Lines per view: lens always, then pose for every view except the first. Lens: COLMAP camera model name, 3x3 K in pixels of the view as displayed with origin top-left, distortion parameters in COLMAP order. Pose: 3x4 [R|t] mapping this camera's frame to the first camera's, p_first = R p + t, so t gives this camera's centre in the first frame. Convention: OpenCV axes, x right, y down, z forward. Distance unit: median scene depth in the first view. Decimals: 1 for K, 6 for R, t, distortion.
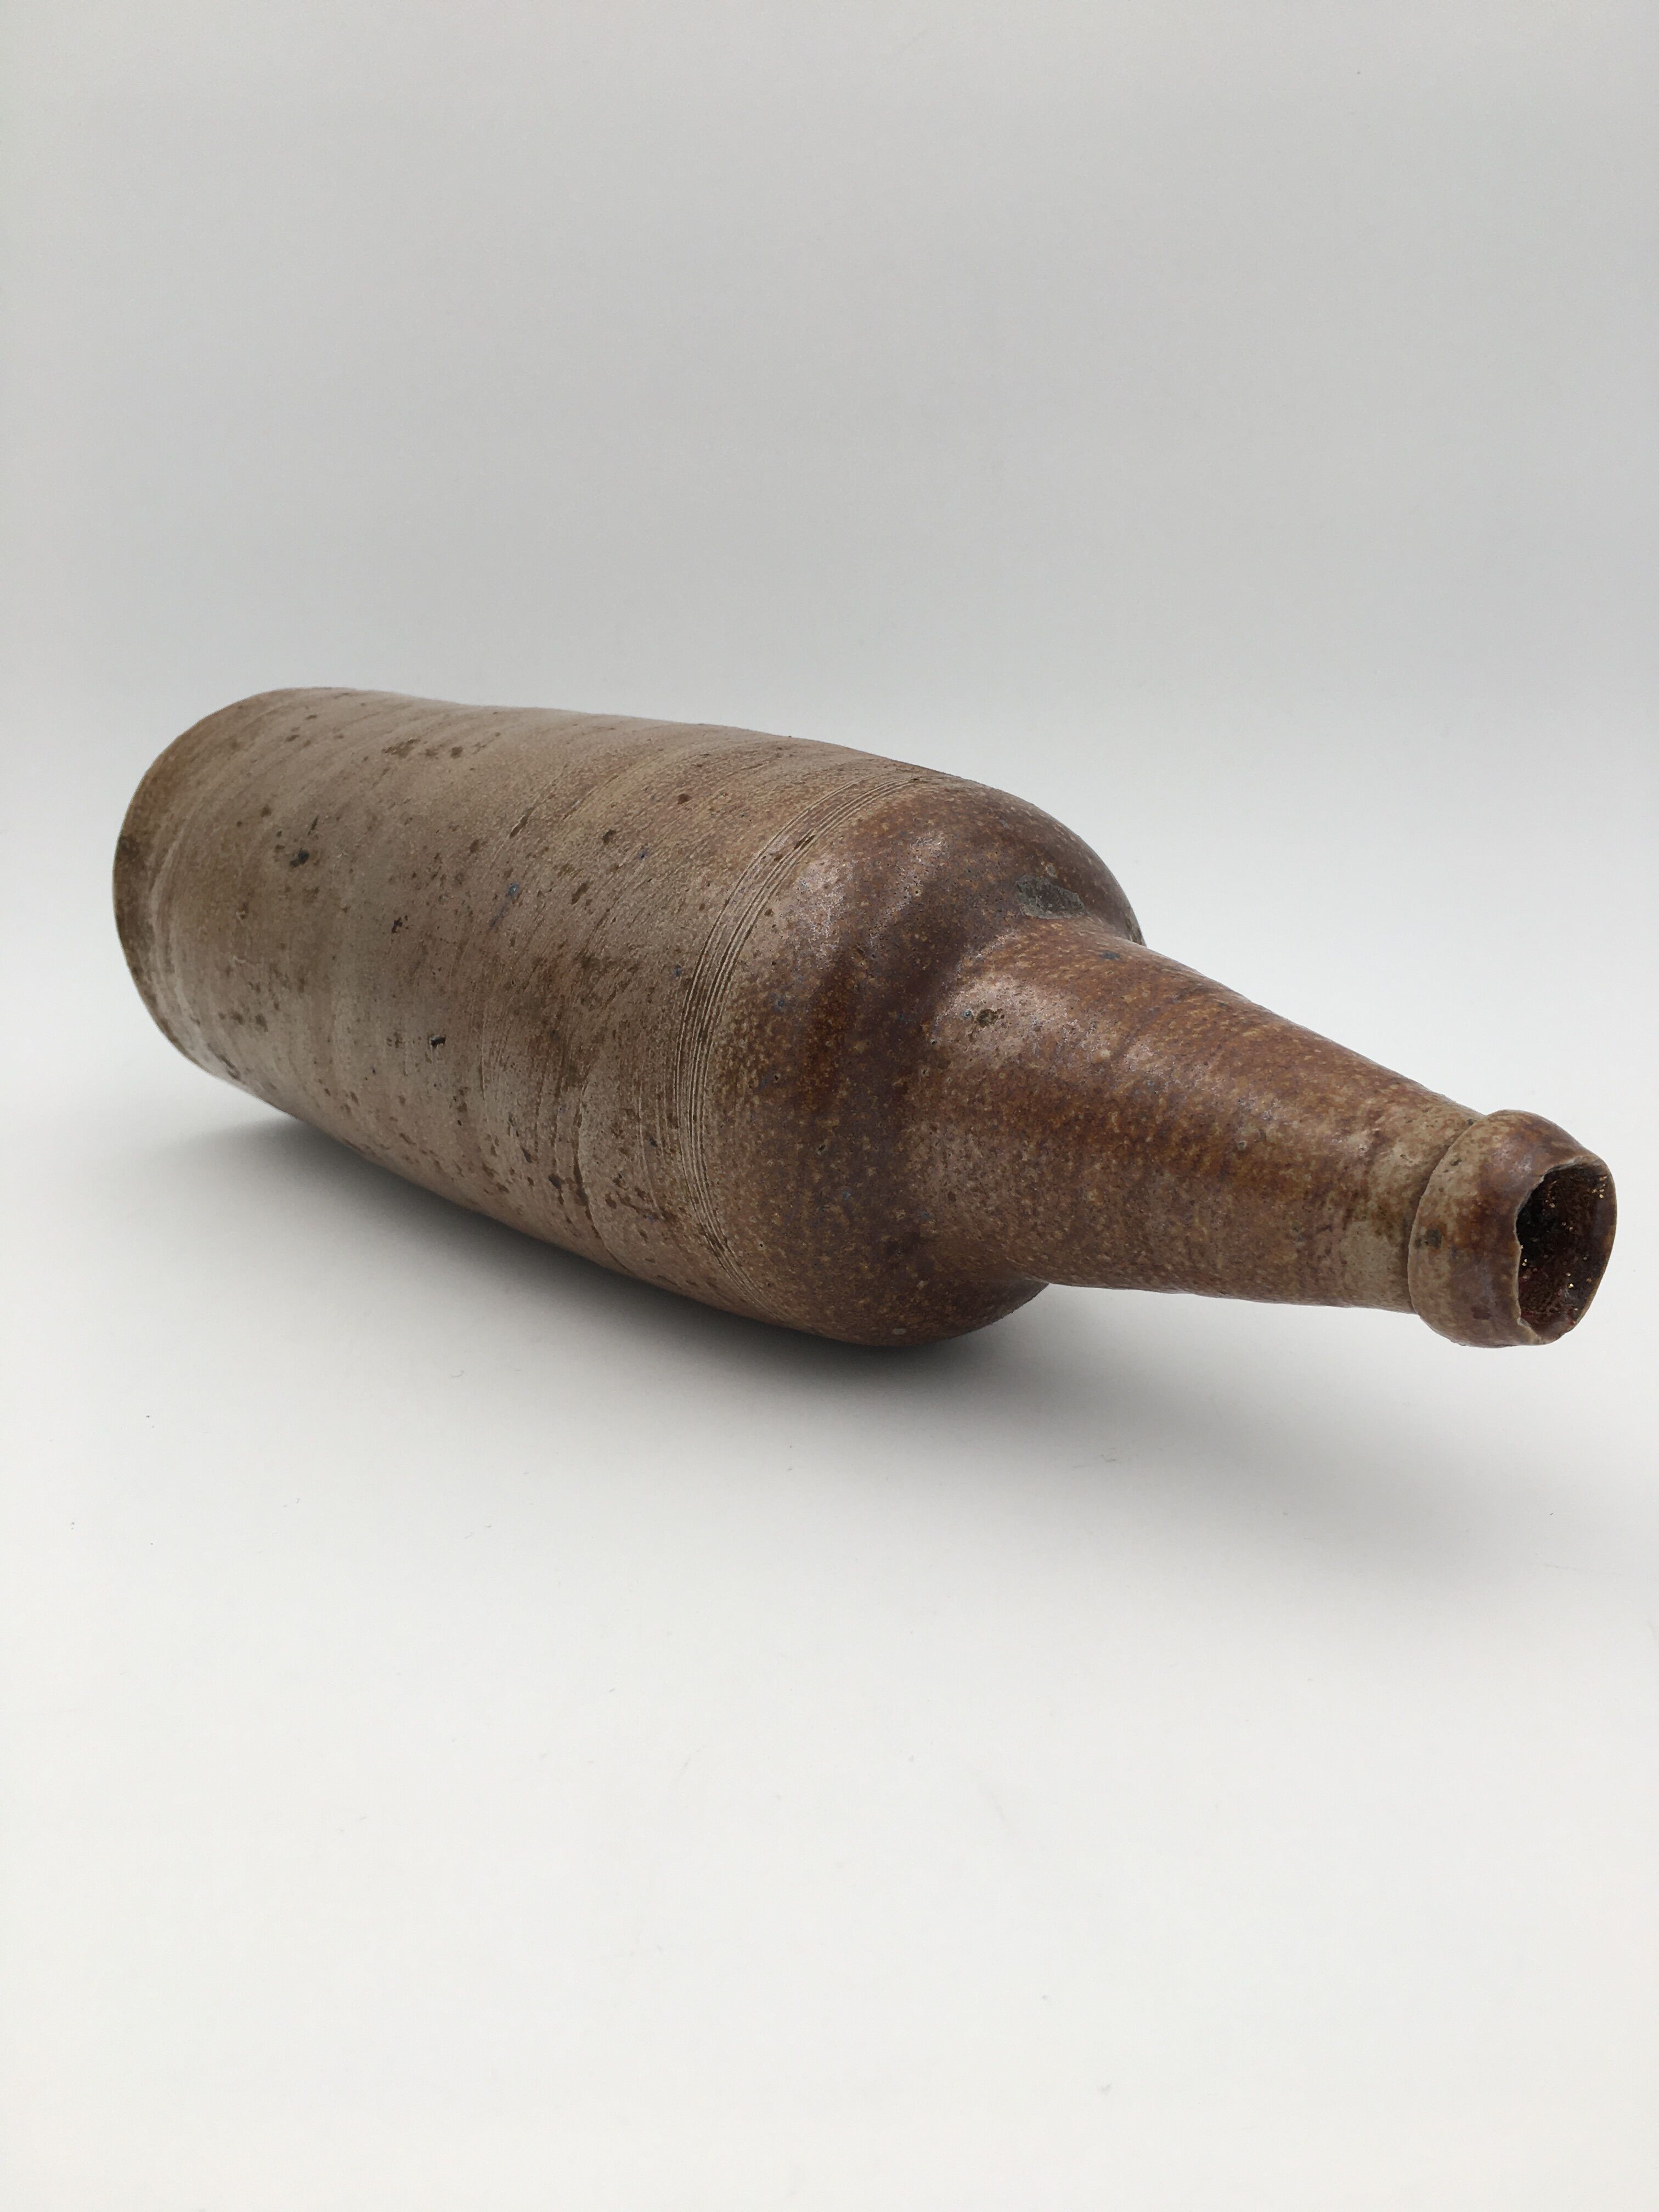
lens RADIAL K [[1976.4, 0, 822.2], [0, 1976.4, 1100.5], [0, 0, 1]] dist [0.058687, -0.134630]
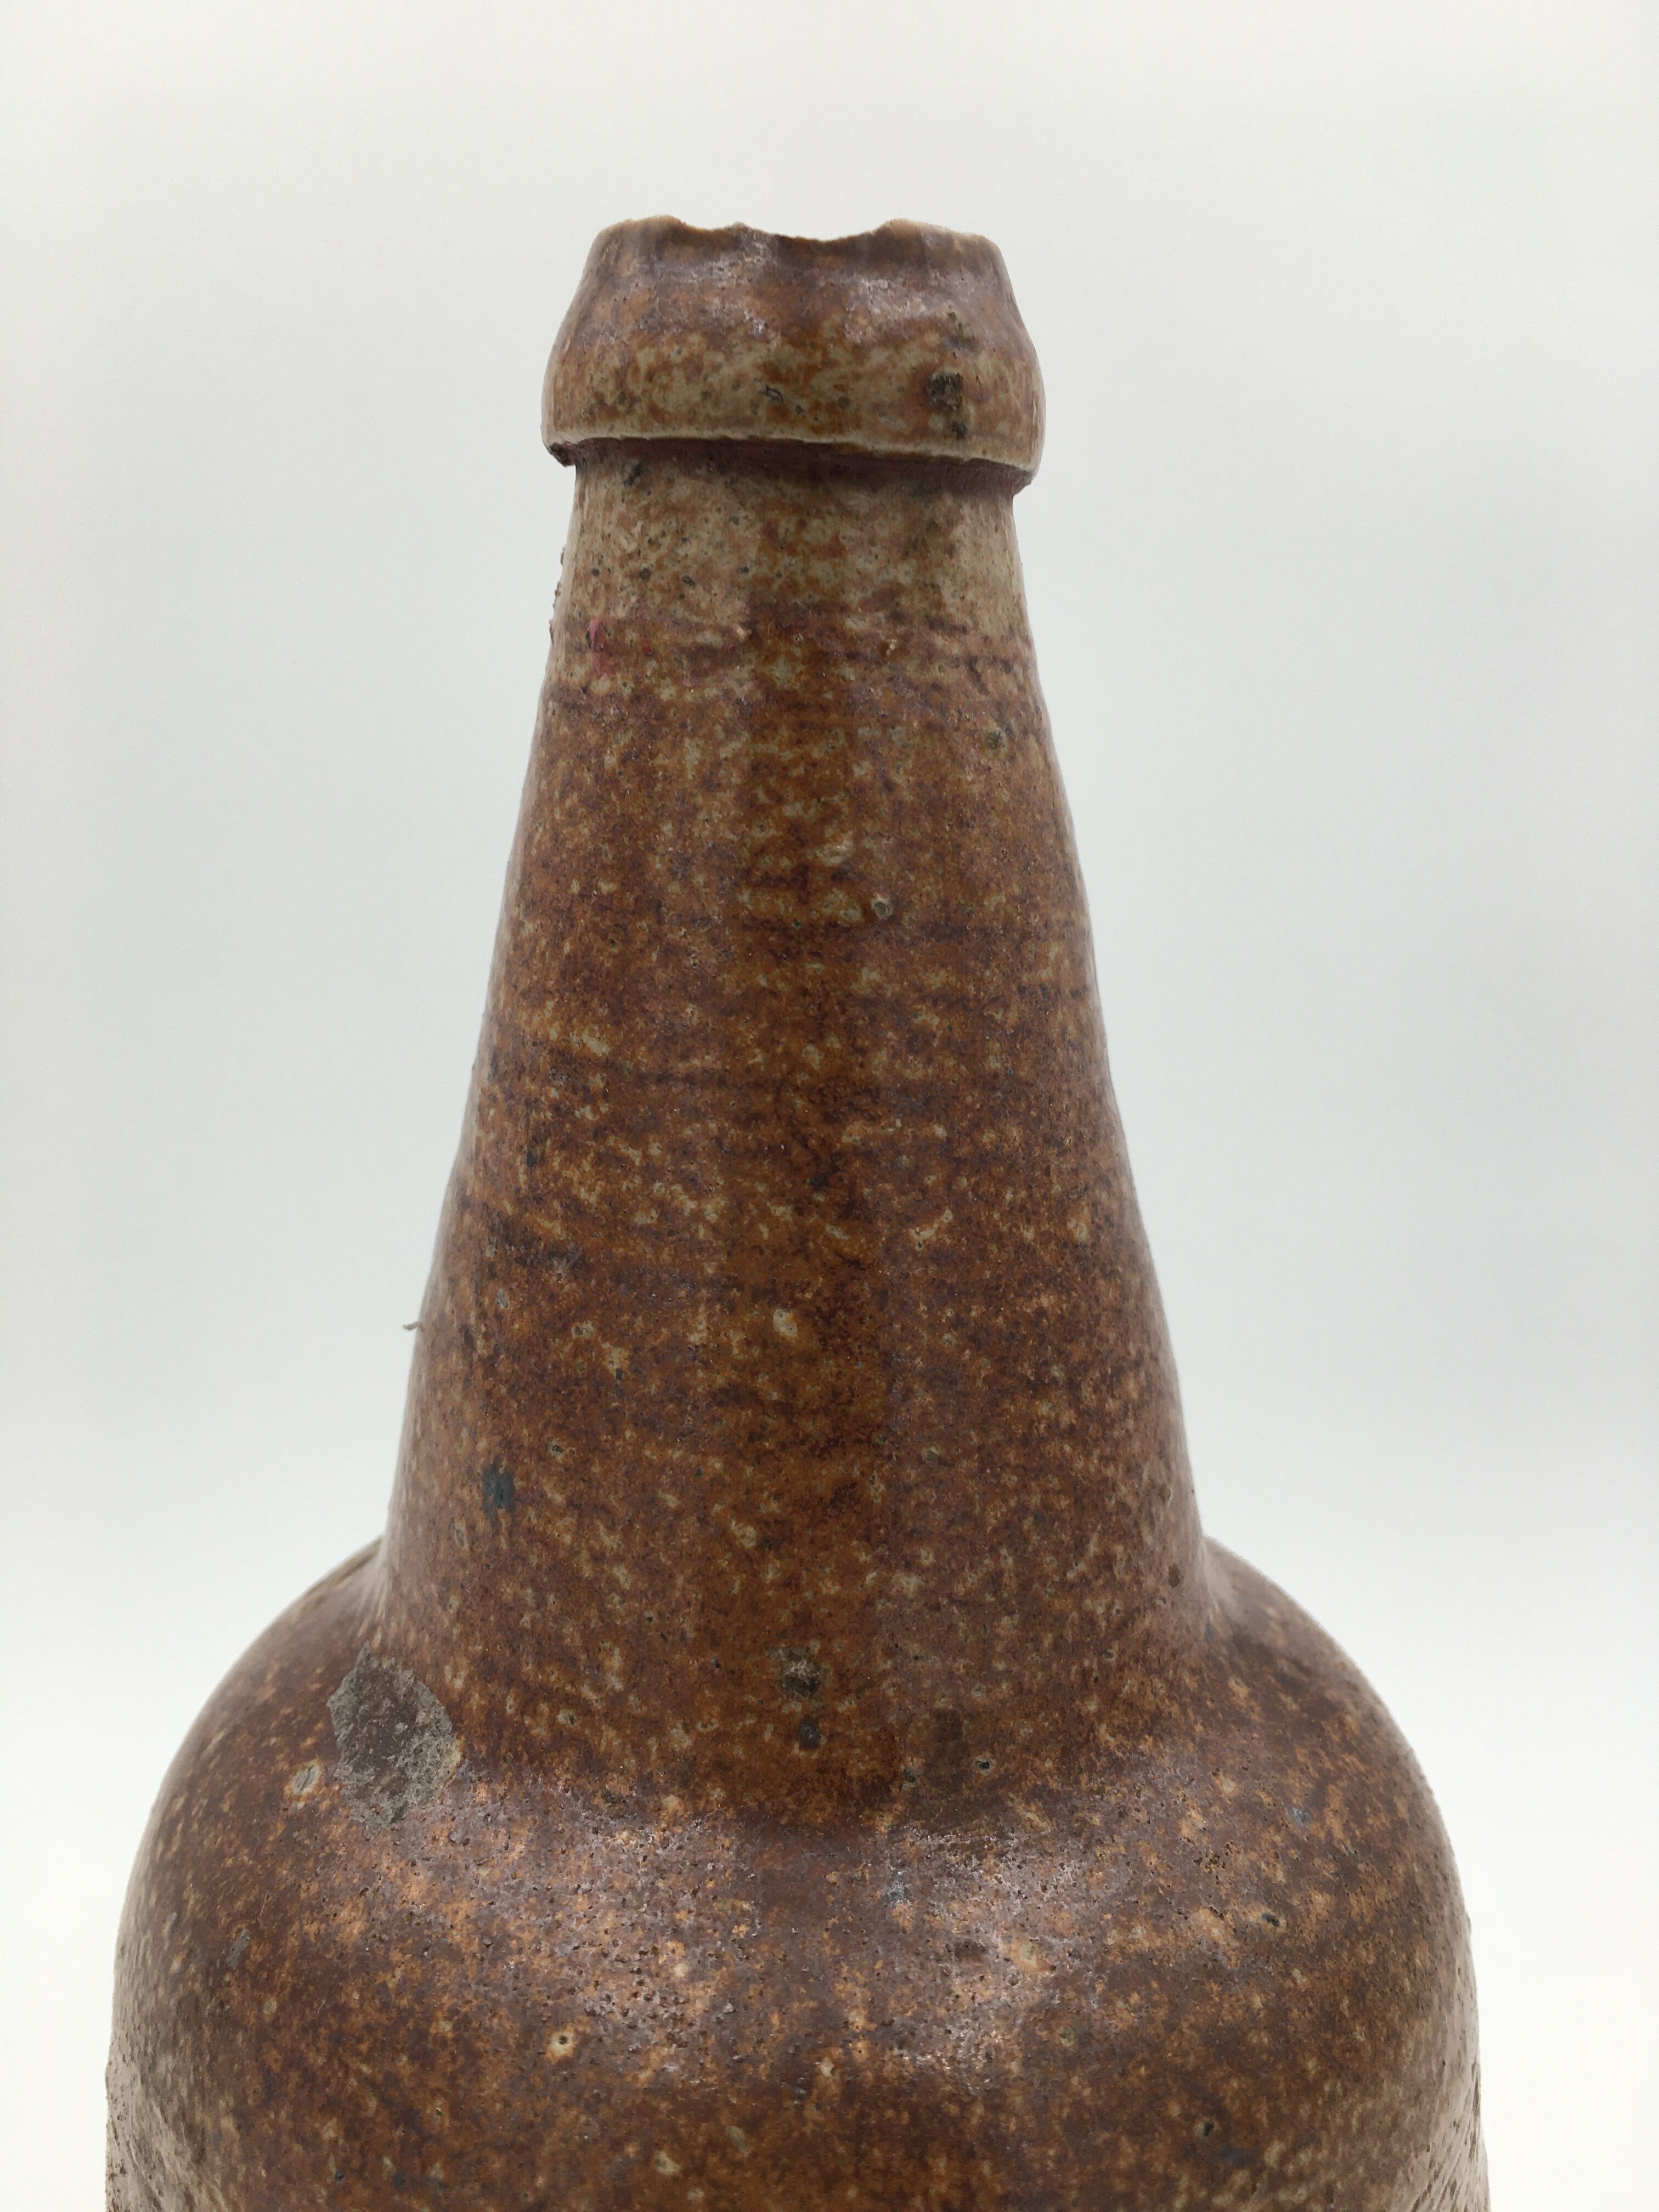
lens RADIAL K [[1976.4, 0, 822.2], [0, 1976.4, 1100.5], [0, 0, 1]] dist [0.058687, -0.134630]
pose [[-0.496279, -0.784478, 0.371889, 0.024745], [0.836158, -0.316673, 0.447836, -0.174719], [-0.233551, 0.533210, 0.813106, 0.616894]]
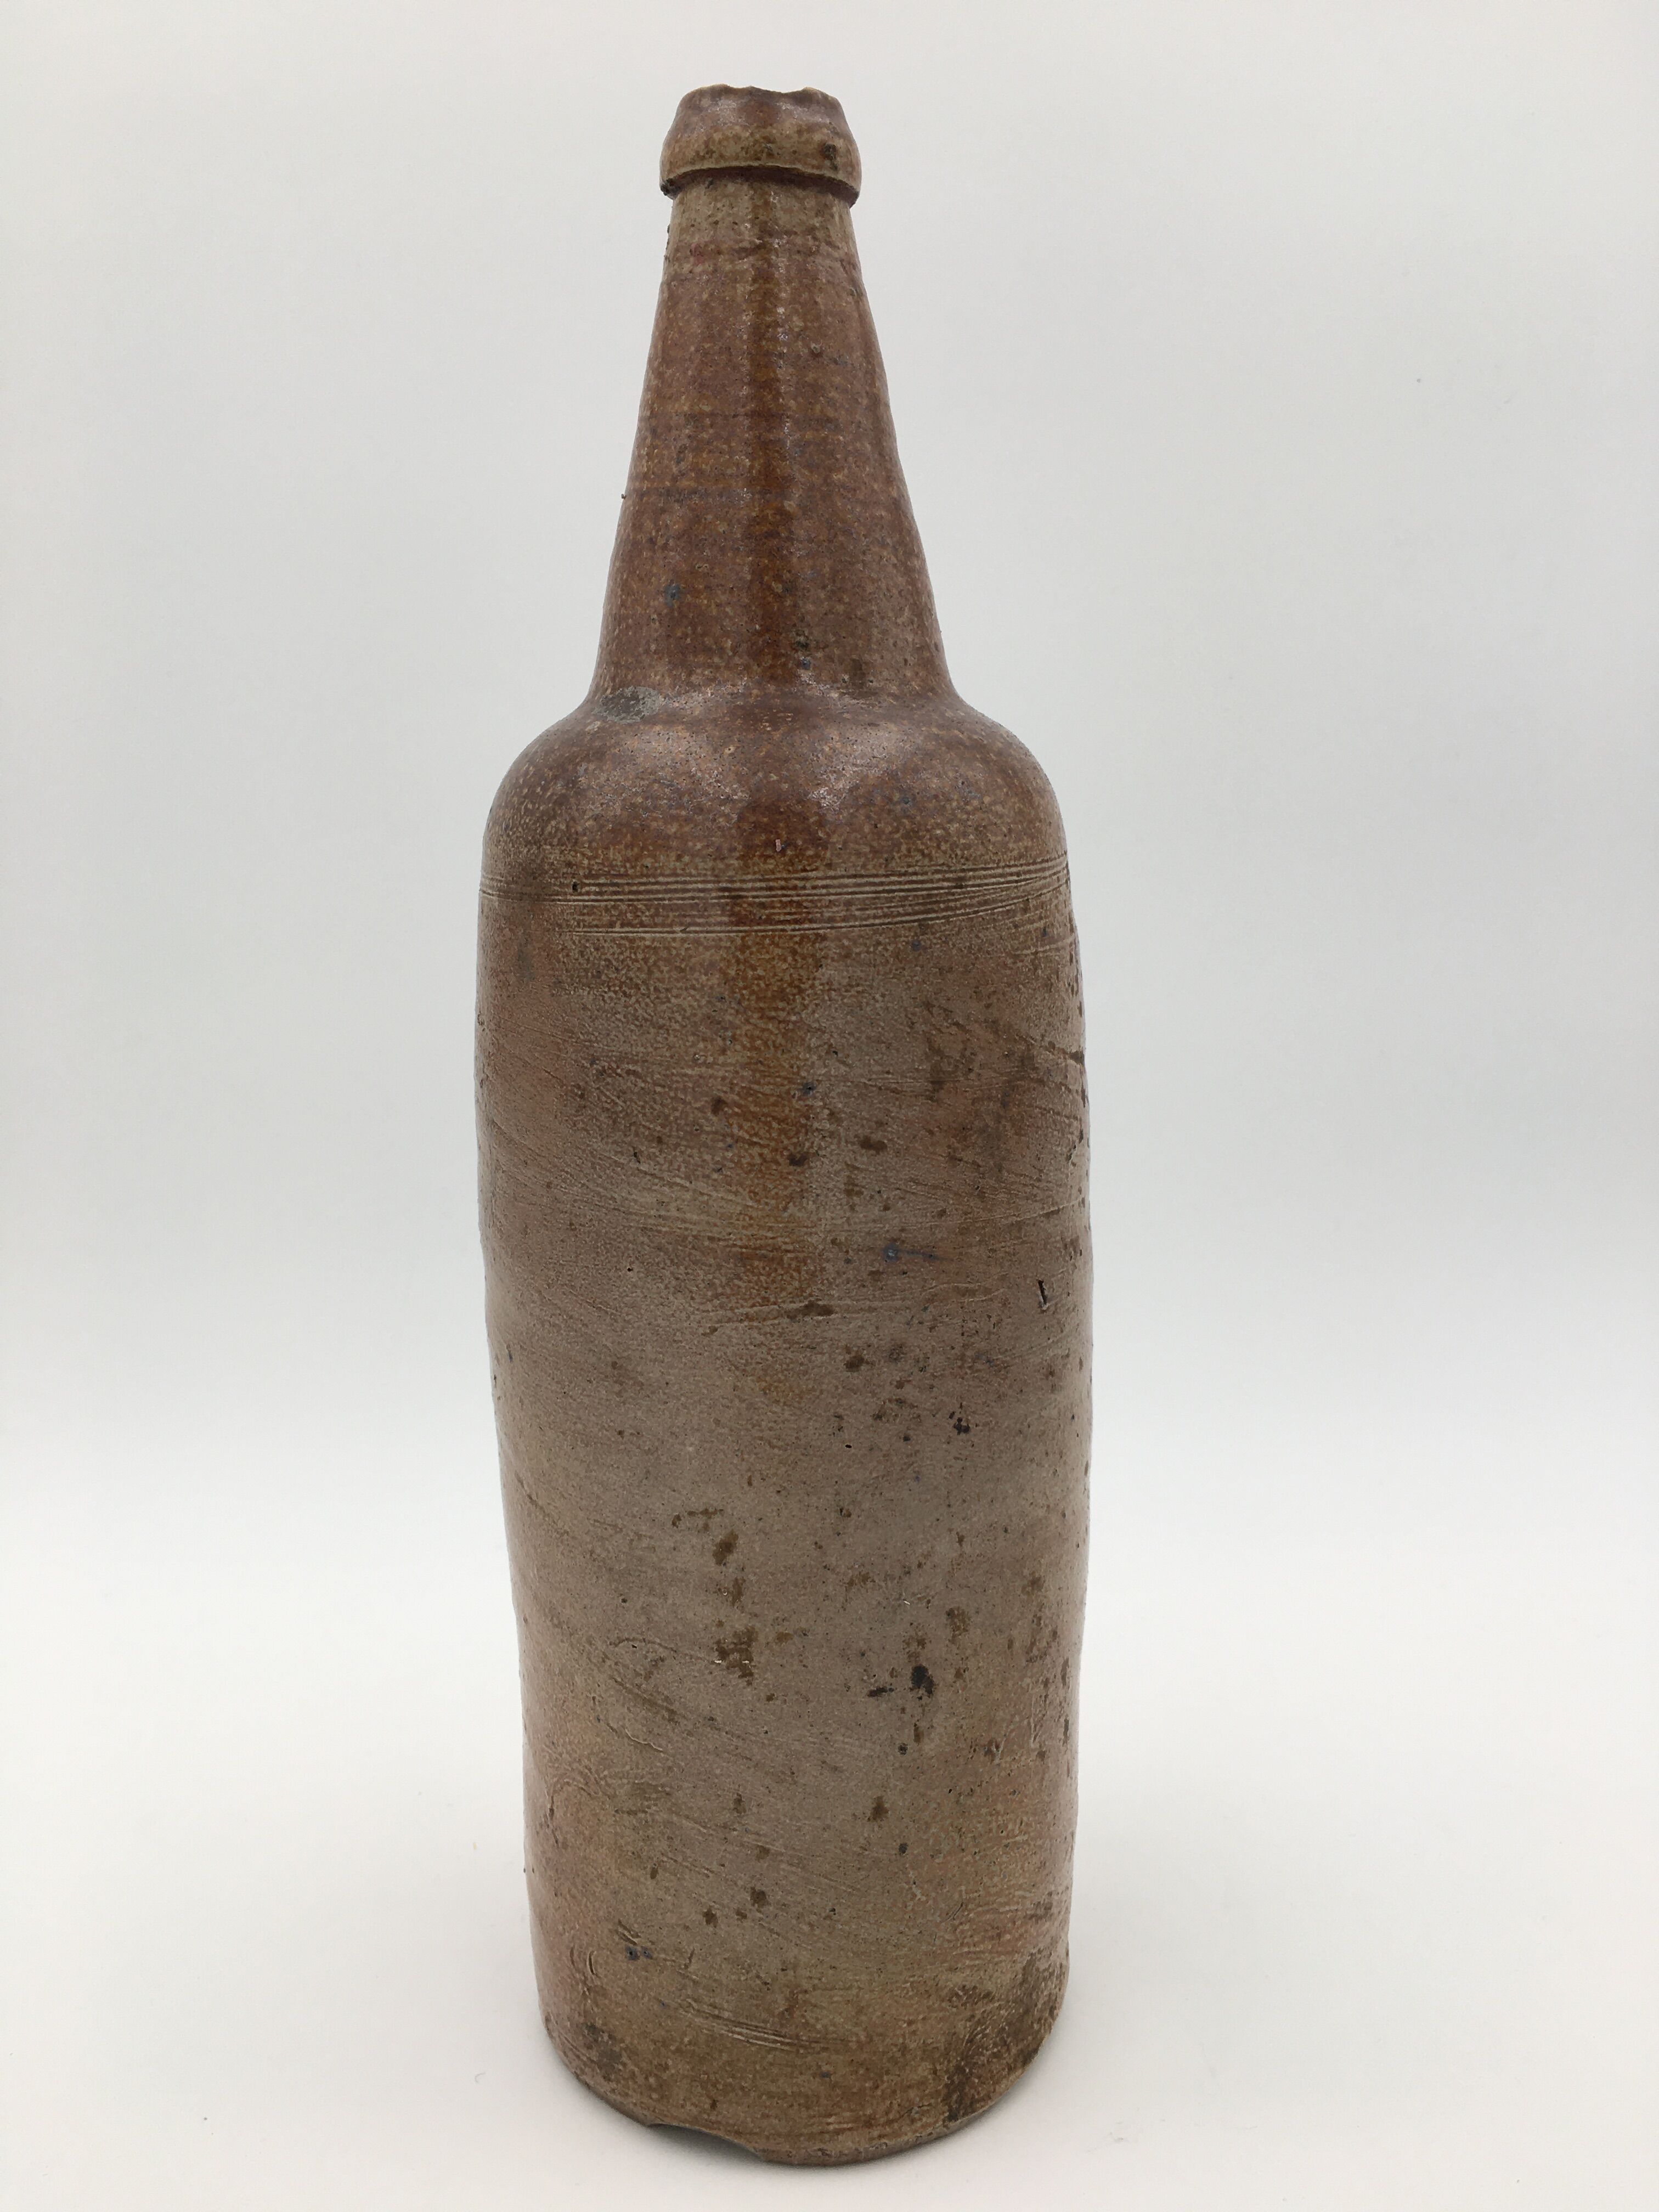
lens RADIAL K [[1976.4, 0, 822.2], [0, 1976.4, 1100.5], [0, 0, 1]] dist [0.058687, -0.134630]
pose [[-0.588732, -0.750698, 0.299746, -0.399635], [0.740746, -0.352612, 0.571804, -0.690193], [-0.323558, 0.558675, 0.763671, 0.348872]]
